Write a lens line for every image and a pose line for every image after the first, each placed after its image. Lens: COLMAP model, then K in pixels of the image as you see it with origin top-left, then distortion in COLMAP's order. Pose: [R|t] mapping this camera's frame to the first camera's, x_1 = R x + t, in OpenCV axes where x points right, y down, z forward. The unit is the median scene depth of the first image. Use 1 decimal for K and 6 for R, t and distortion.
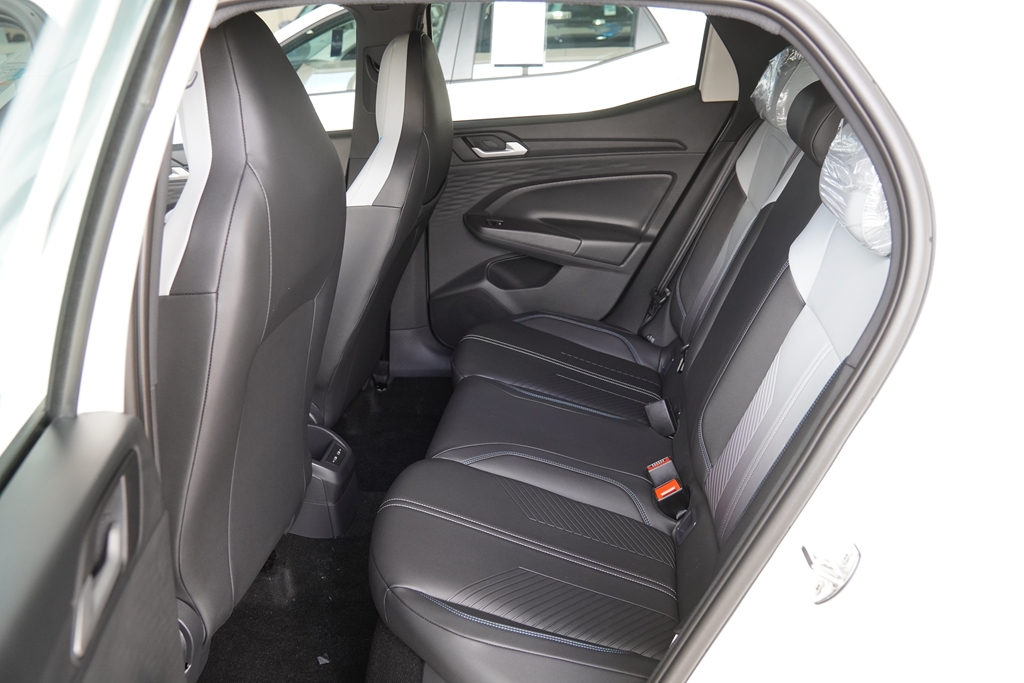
lens RADIAL K [[860.5, 0, 512.0], [0, 860.5, 341.5], [0, 0, 1]] dist [-0.078928, 0.001064]
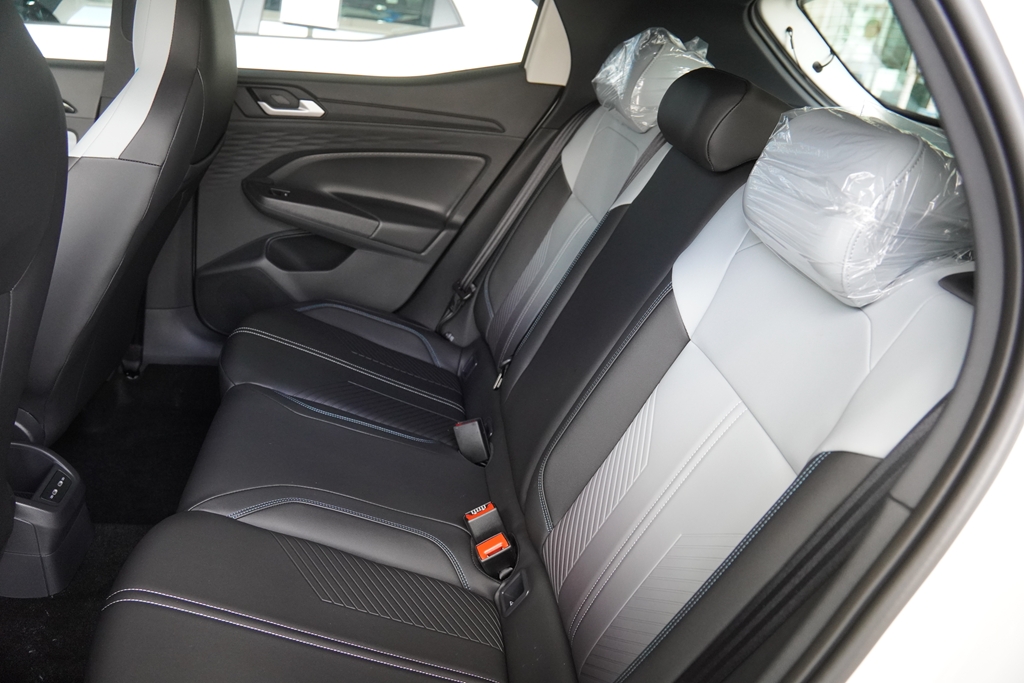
lens RADIAL K [[763.5, 0, 512.0], [0, 763.5, 341.5], [0, 0, 1]] dist [-0.142607, 0.114795]
pose [[0.952600, 0.044805, 0.300909, -0.018600], [-0.060264, 0.997286, 0.042288, -0.037723], [-0.298198, -0.058417, 0.952715, 0.220062]]
